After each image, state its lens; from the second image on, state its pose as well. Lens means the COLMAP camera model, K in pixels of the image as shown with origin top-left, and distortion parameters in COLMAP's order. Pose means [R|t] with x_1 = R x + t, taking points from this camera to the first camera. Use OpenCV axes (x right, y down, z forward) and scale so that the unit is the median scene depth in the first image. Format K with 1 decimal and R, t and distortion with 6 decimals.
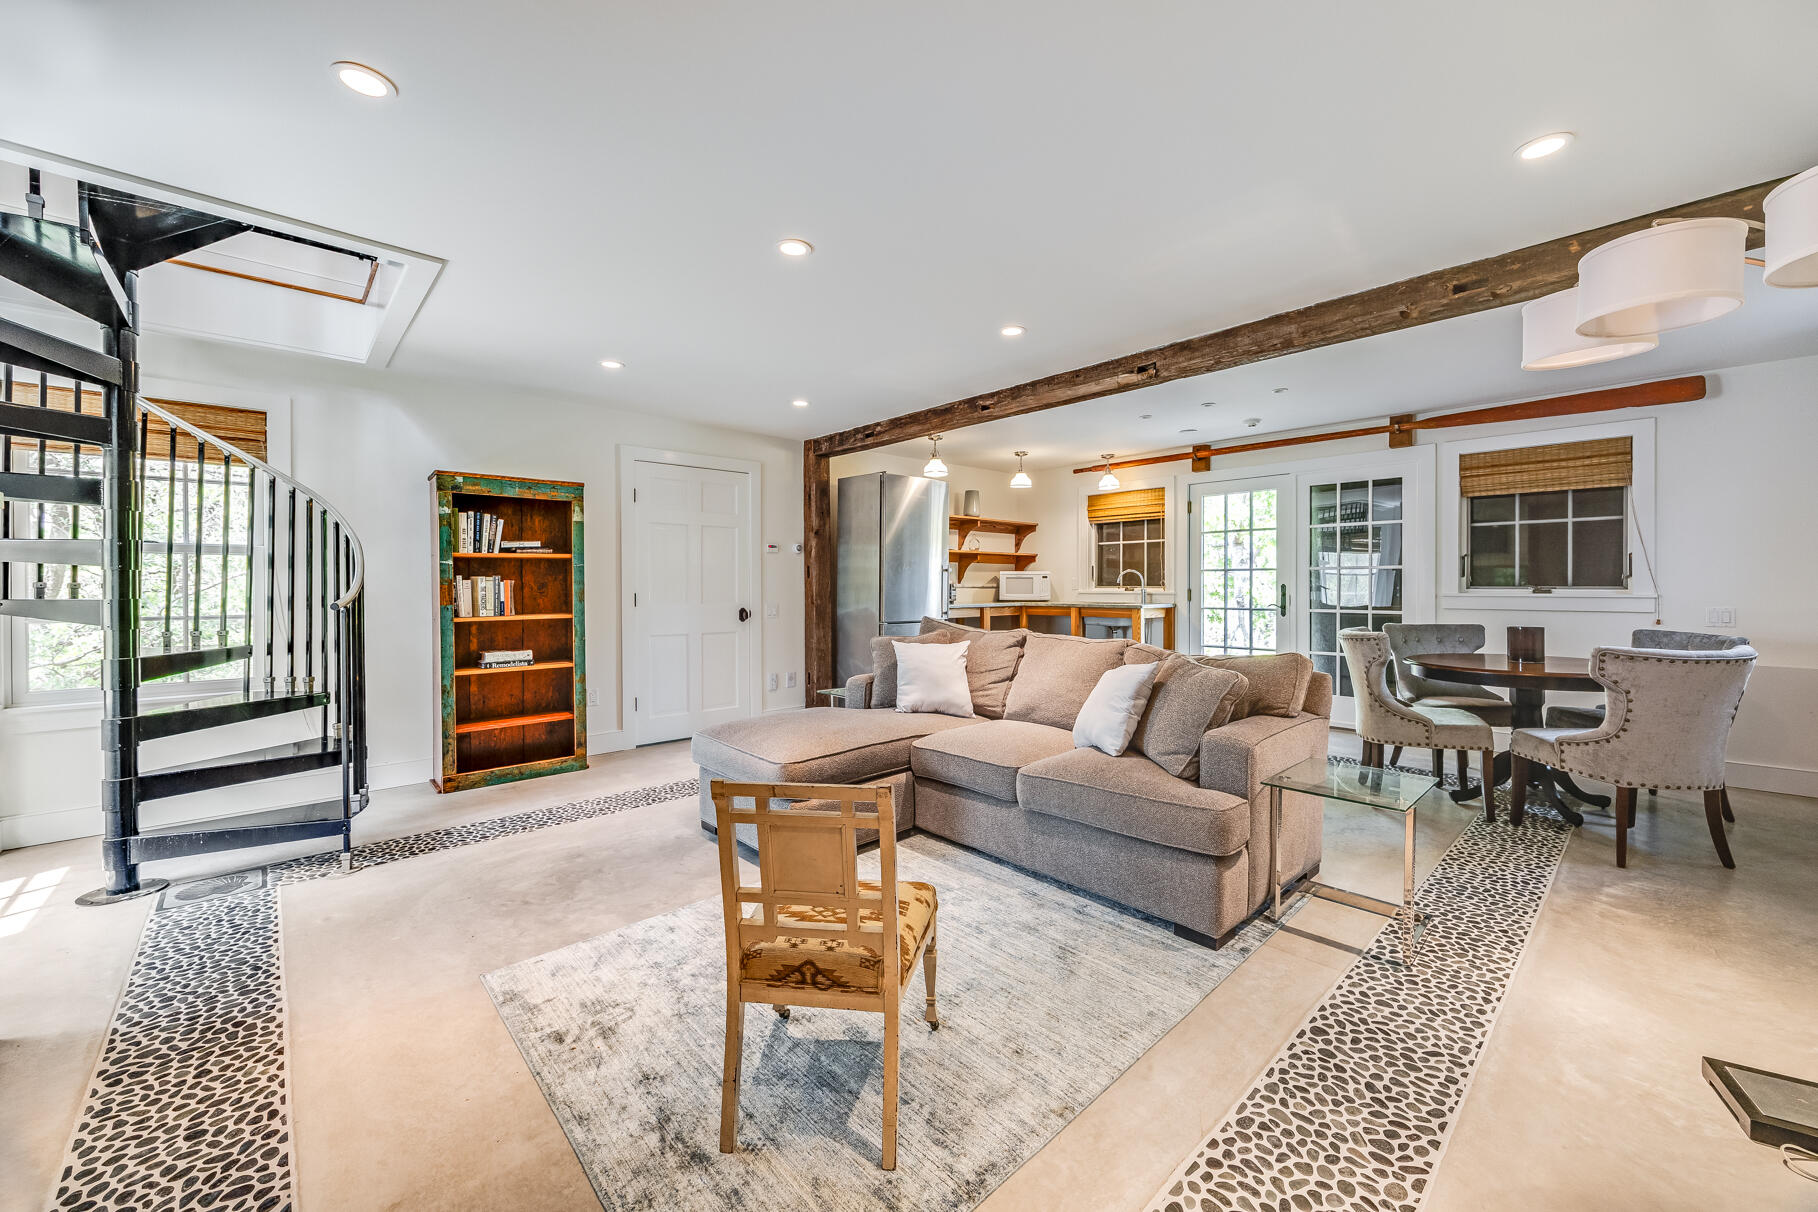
lens RADIAL K [[713.8, 0, 909.0], [0, 713.8, 606.0], [0, 0, 1]] dist [-0.001254, -0.000174]
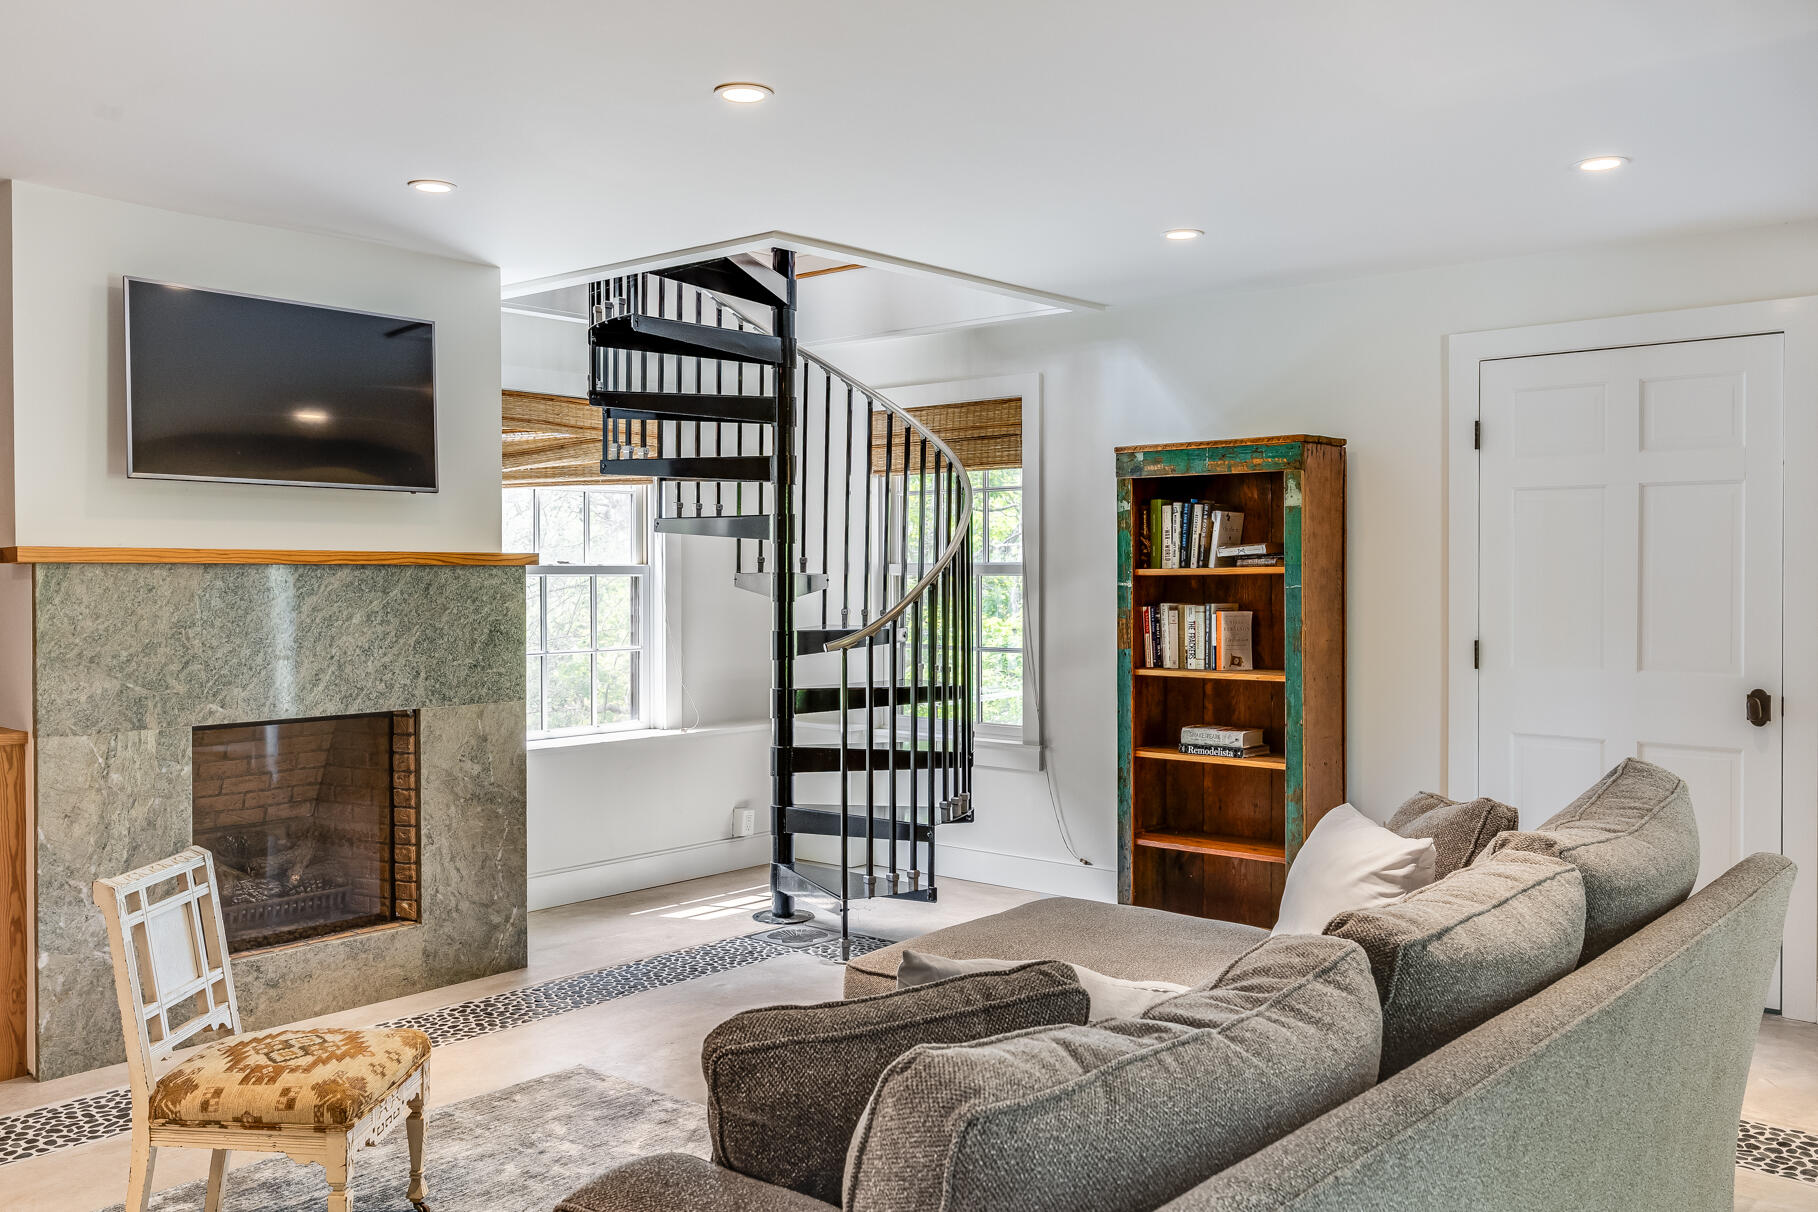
lens RADIAL K [[1542.8, 0, 909.0], [0, 1542.8, 606.0], [0, 0, 1]] dist [0.002561, 0.000546]
pose [[0.137796, 0.014141, -0.990360, 0.717407], [-0.036757, 0.999282, 0.009154, -0.044960], [0.989778, 0.035142, 0.138217, 0.580639]]
